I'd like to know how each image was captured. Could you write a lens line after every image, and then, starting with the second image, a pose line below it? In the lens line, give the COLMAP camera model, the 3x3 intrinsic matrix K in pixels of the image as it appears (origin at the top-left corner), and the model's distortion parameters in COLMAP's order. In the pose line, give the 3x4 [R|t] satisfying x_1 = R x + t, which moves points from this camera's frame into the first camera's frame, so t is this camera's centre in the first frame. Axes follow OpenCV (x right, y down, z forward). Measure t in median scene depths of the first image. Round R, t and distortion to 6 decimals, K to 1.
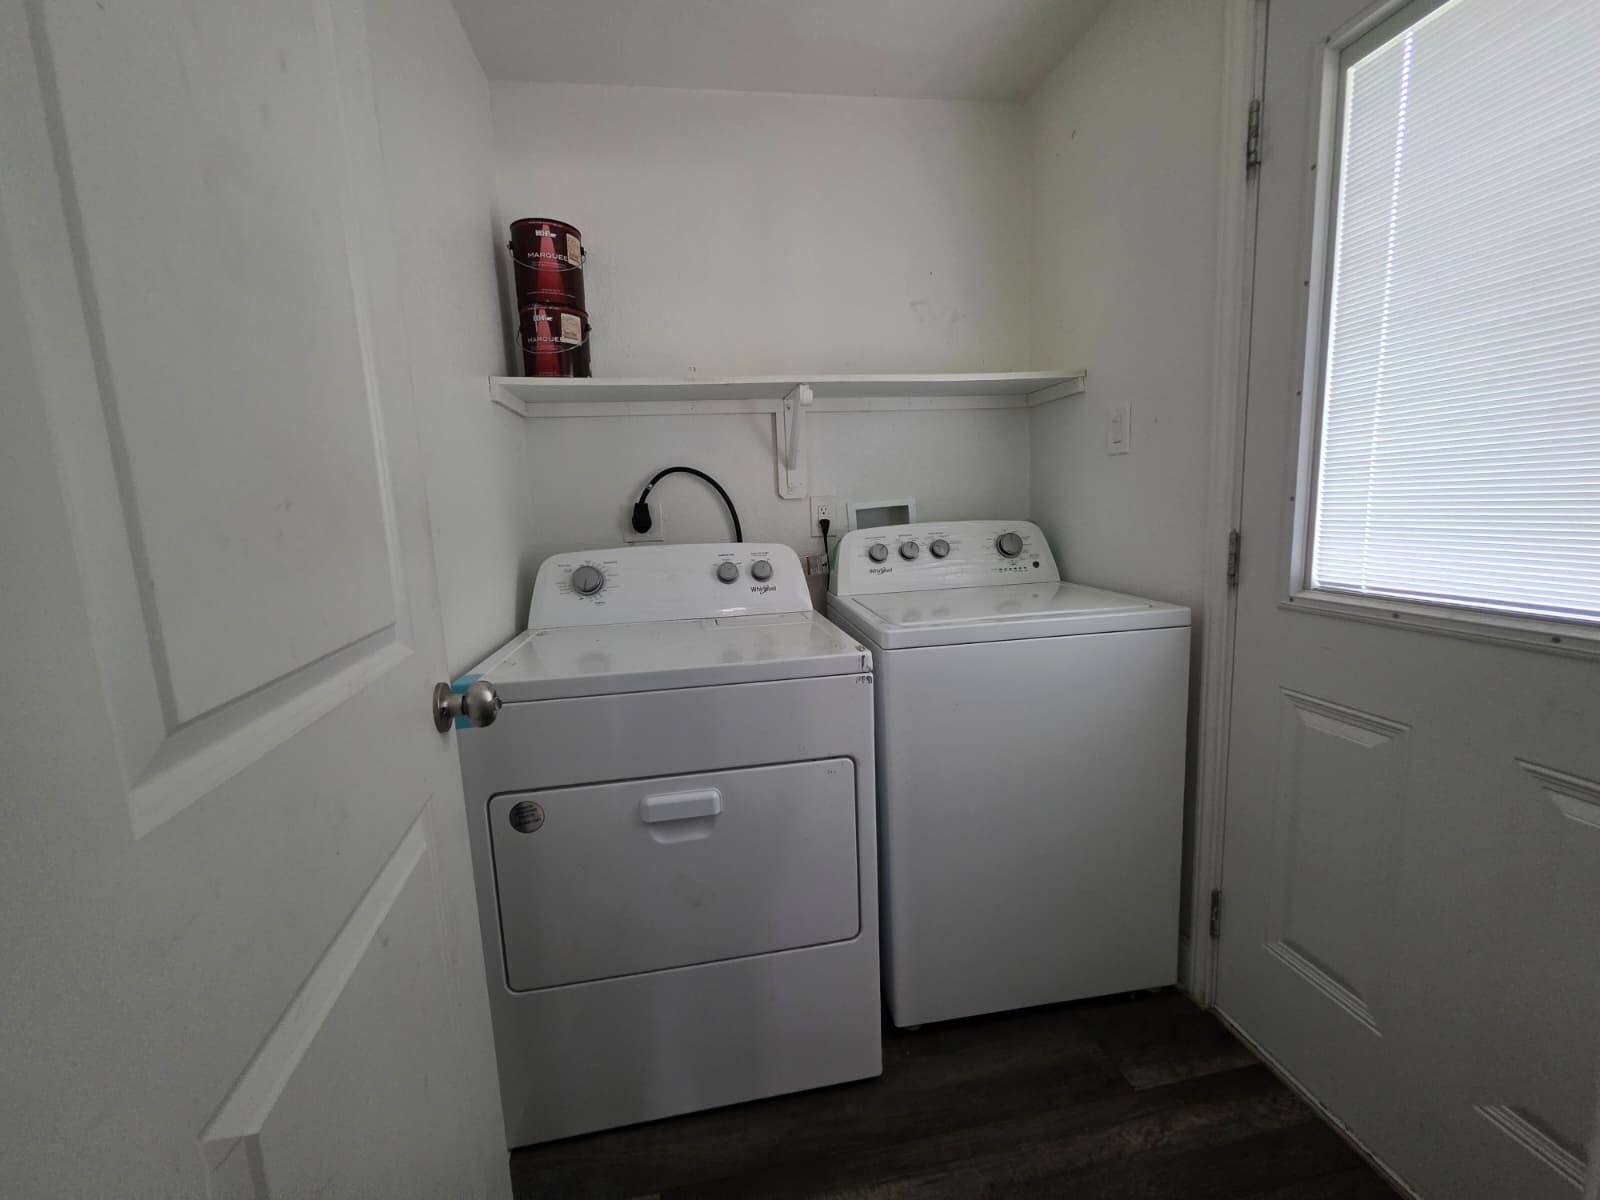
lens RADIAL K [[637.9, 0, 800.0], [0, 637.9, 600.0], [0, 0, 1]] dist [0.001401, -0.000091]
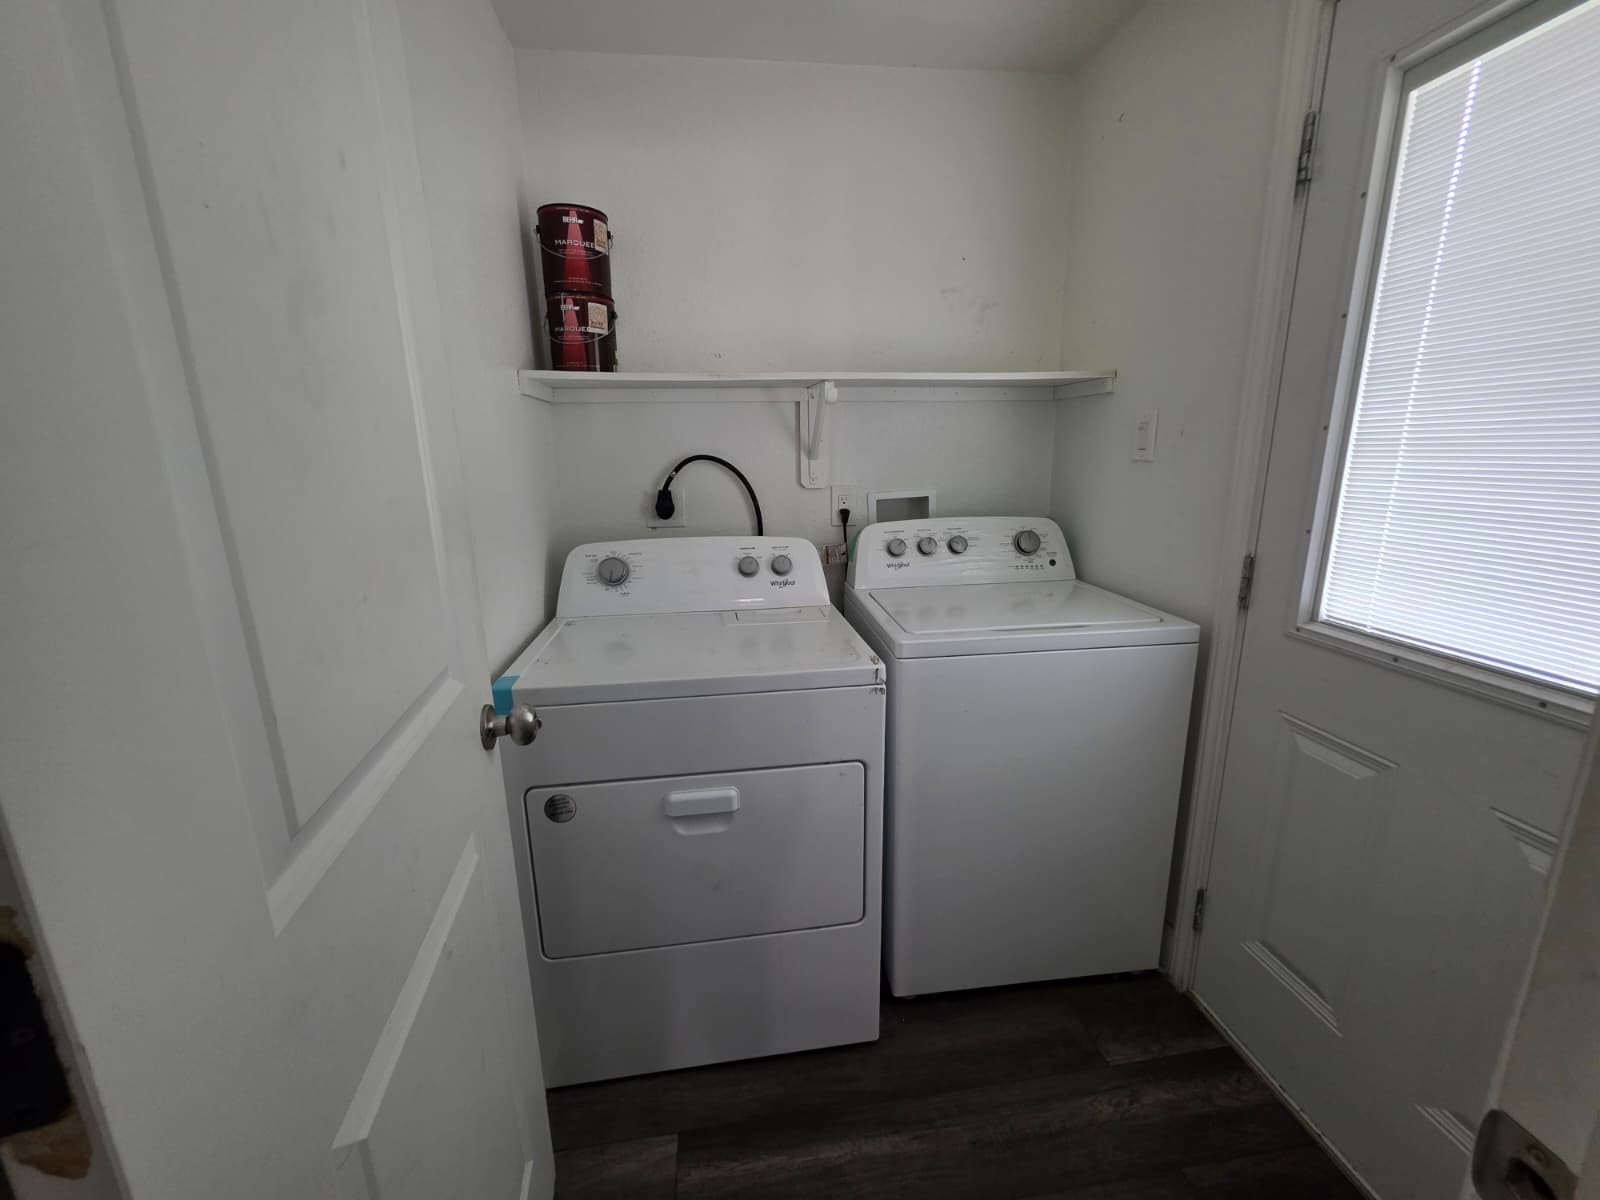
lens RADIAL K [[643.3, 0, 800.7], [0, 643.3, 597.0], [0, 0, 1]] dist [0.002303, 0.000151]
pose [[0.999232, 0.032913, -0.021283, -0.006914], [-0.030905, 0.995584, 0.088643, -0.106601], [0.024107, -0.087917, 0.995836, -0.039713]]
